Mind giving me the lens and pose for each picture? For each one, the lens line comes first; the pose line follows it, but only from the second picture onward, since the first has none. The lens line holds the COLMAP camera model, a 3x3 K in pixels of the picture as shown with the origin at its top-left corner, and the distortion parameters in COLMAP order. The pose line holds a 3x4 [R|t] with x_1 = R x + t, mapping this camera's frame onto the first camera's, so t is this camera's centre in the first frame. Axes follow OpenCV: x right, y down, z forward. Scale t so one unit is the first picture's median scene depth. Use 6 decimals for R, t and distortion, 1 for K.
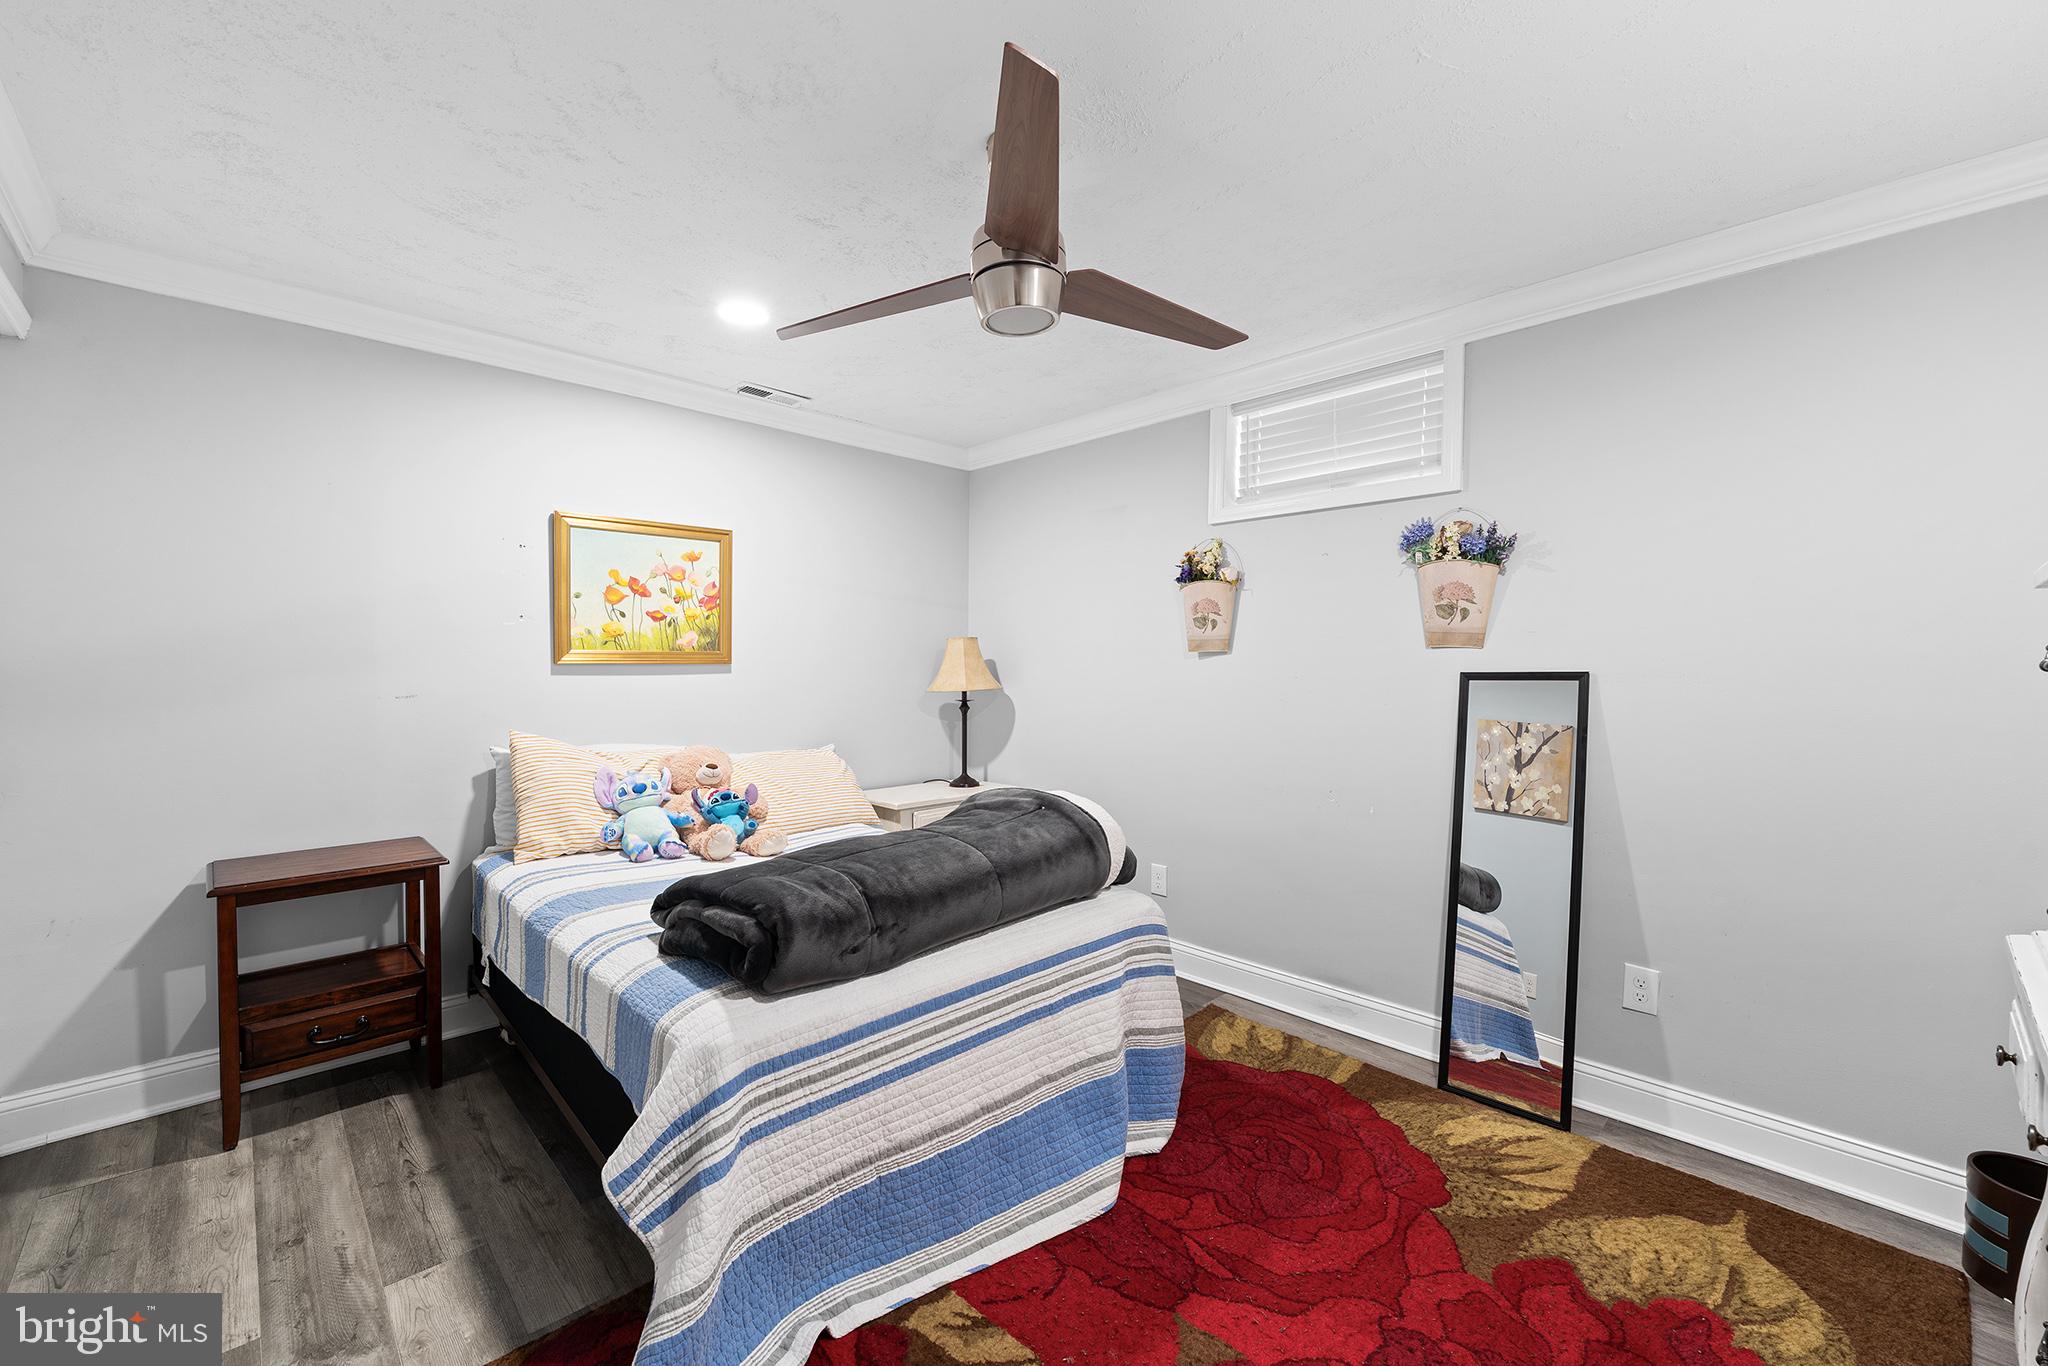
lens RADIAL K [[850.6, 0, 1024.3], [0, 850.6, 663.0], [0, 0, 1]] dist [-0.000058, -0.000414]
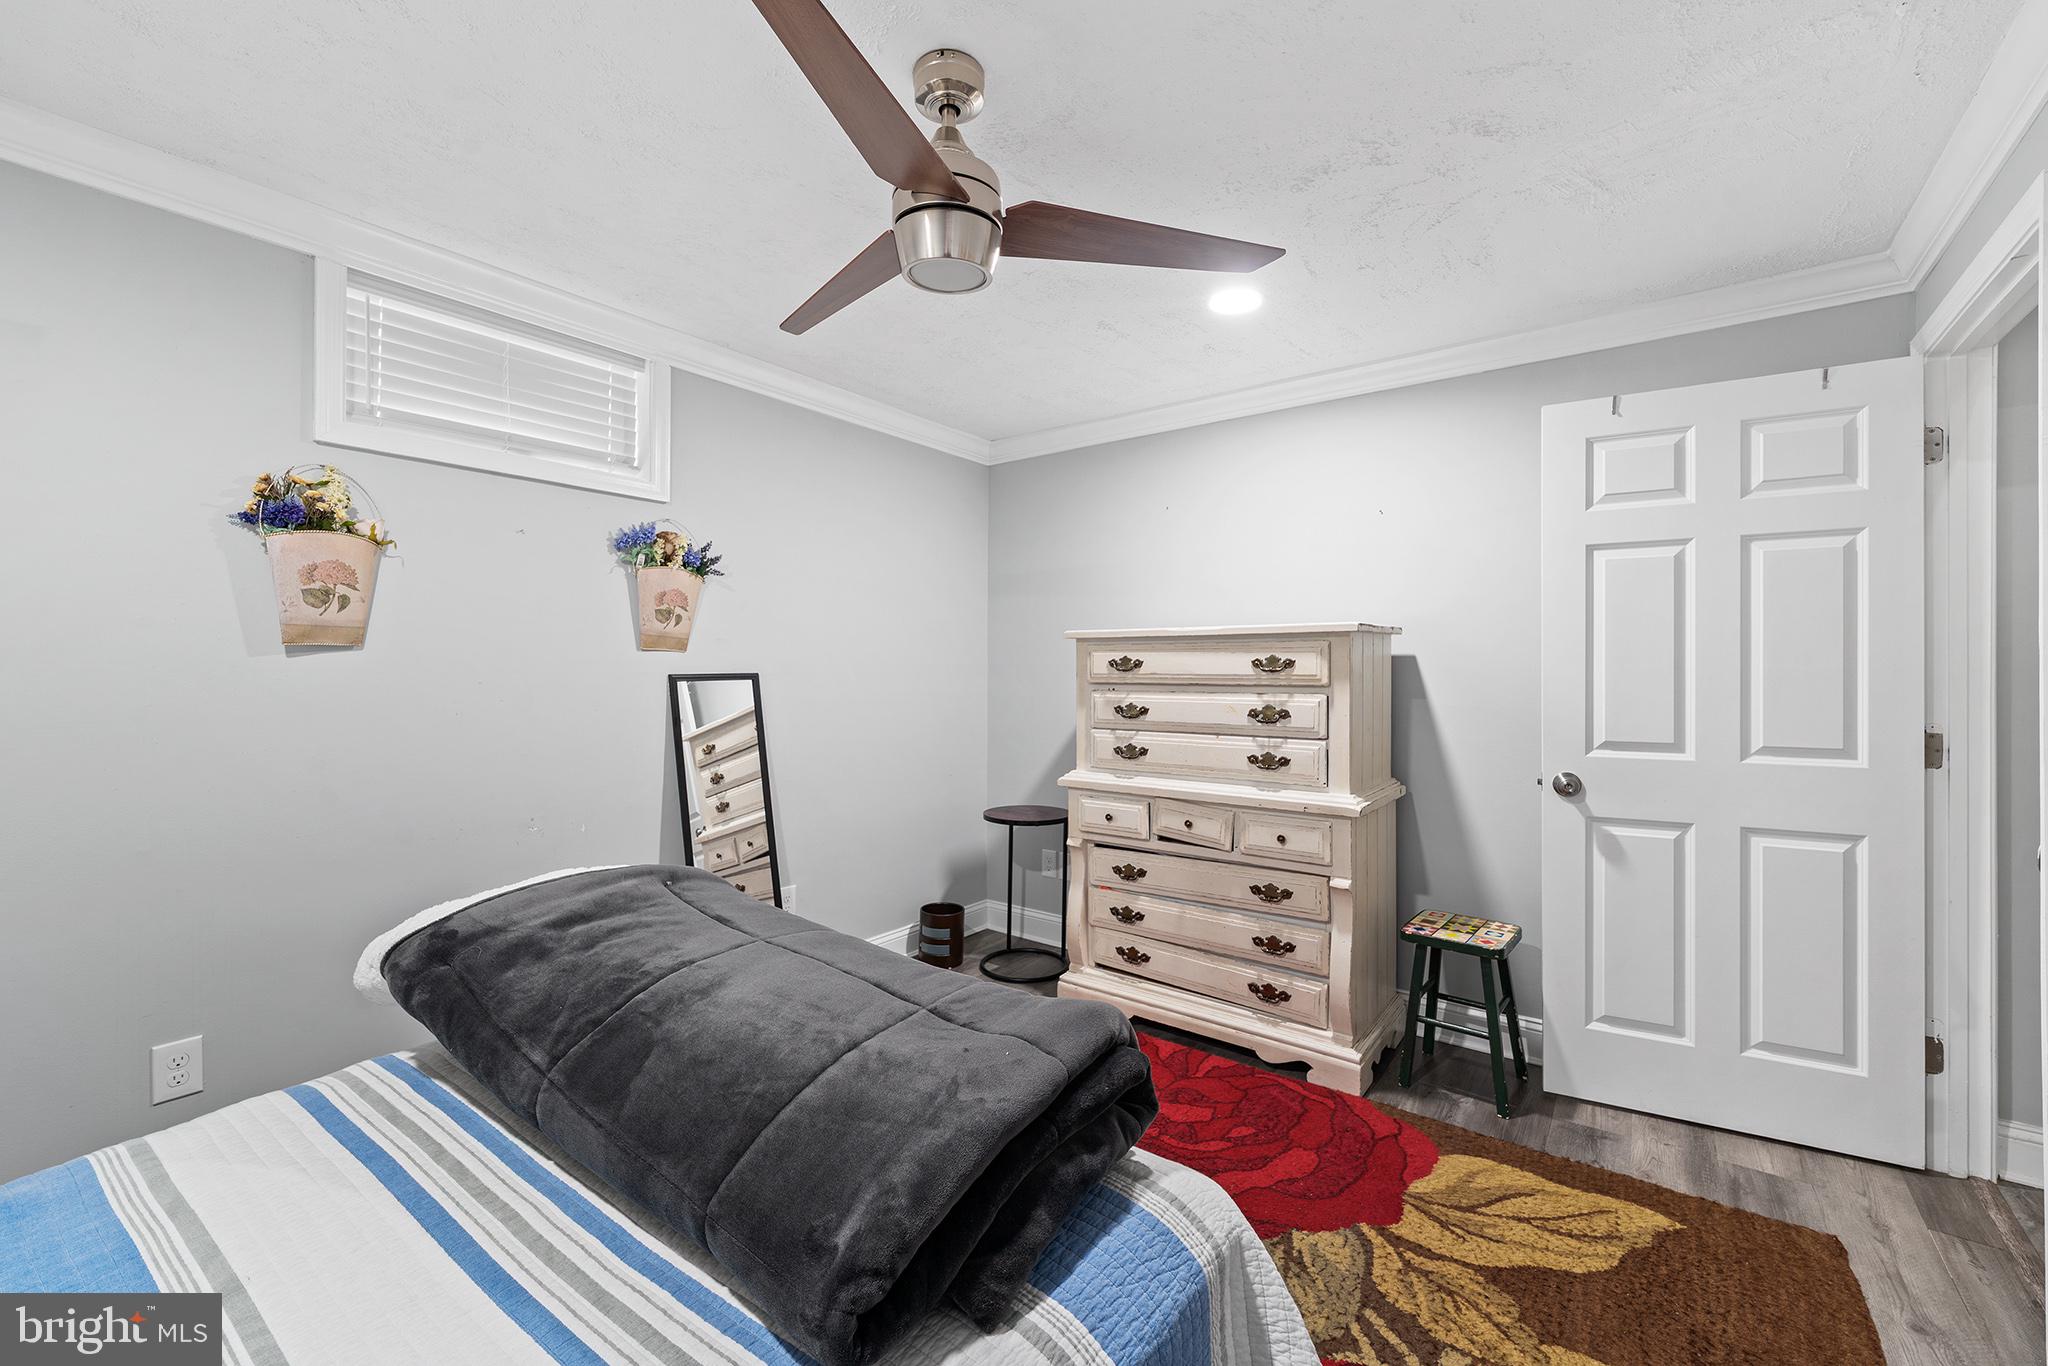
lens RADIAL K [[850.6, 0, 1024.3], [0, 850.6, 663.0], [0, 0, 1]] dist [-0.000058, -0.000414]
pose [[-0.187090, 0.000209, 0.982343, -0.598810], [-0.006764, 0.999976, -0.001501, -0.003994], [-0.982319, -0.006925, -0.187084, 0.741062]]
